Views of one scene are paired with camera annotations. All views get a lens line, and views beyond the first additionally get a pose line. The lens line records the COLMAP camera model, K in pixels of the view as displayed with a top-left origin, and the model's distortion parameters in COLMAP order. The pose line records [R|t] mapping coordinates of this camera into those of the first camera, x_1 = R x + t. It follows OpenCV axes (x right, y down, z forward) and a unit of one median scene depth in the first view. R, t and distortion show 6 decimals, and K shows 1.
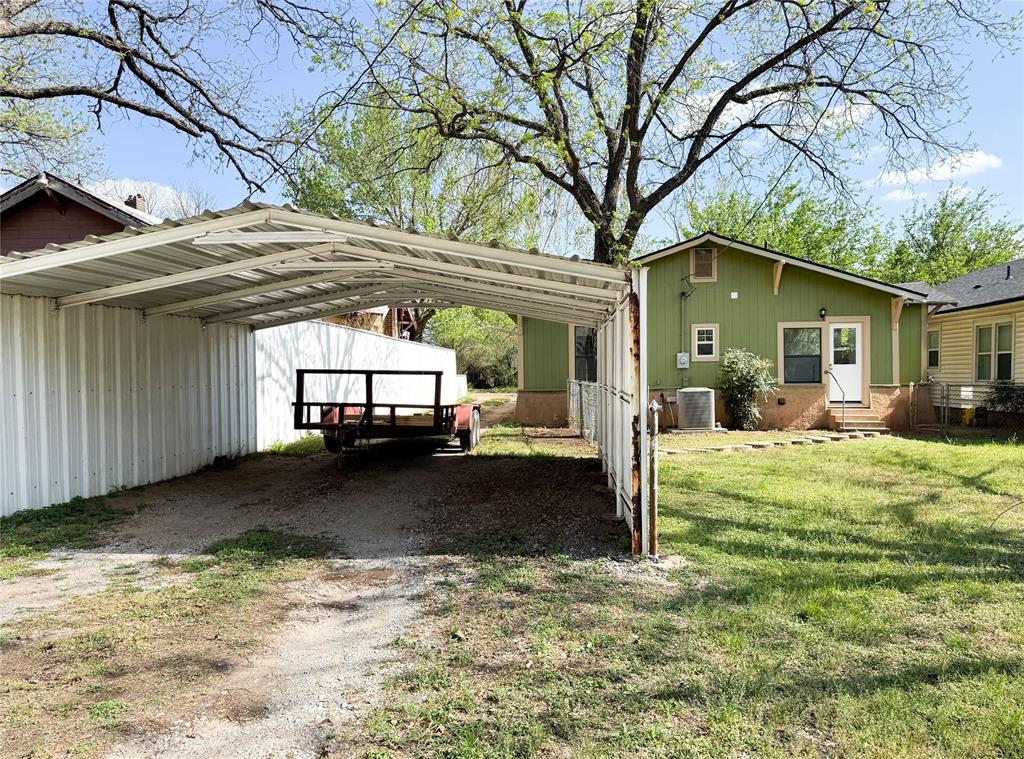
lens RADIAL K [[762.6, 0, 532.8], [0, 762.6, 395.5], [0, 0, 1]] dist [0.089704, -0.106339]
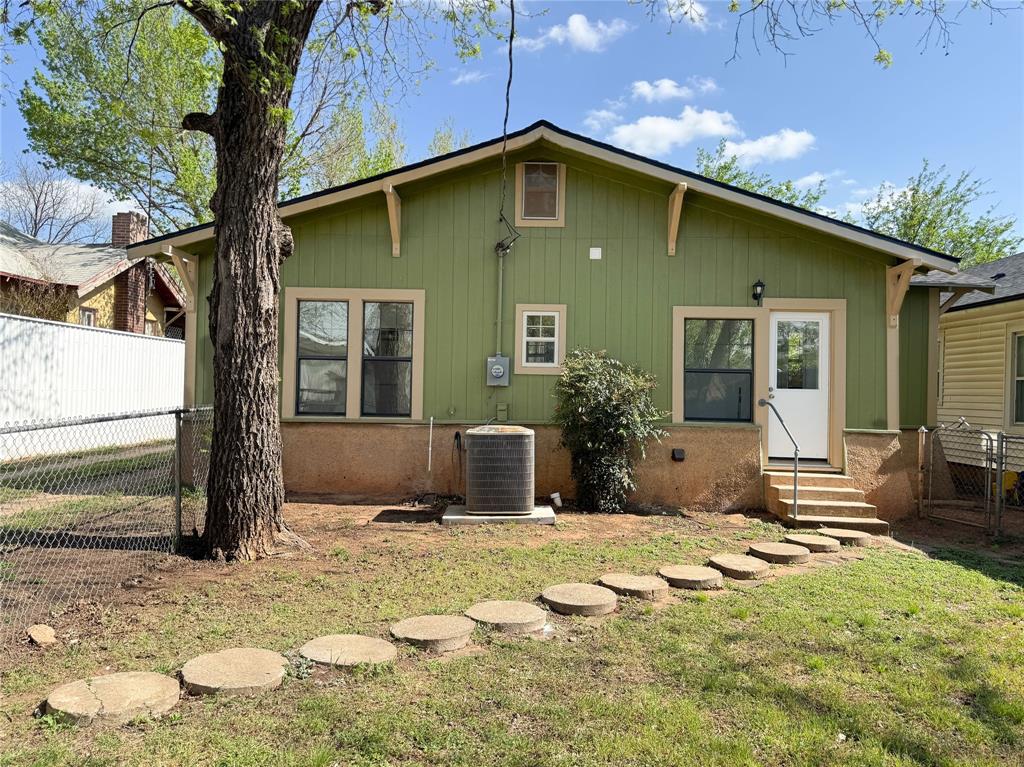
lens RADIAL K [[720.5, 0, 510.8], [0, 720.5, 378.1], [0, 0, 1]] dist [0.112582, -0.159441]
pose [[0.999163, 0.033010, 0.024157, 0.194910], [-0.031899, 0.998477, -0.045017, -0.018917], [-0.025606, 0.044208, 0.998694, 0.502883]]
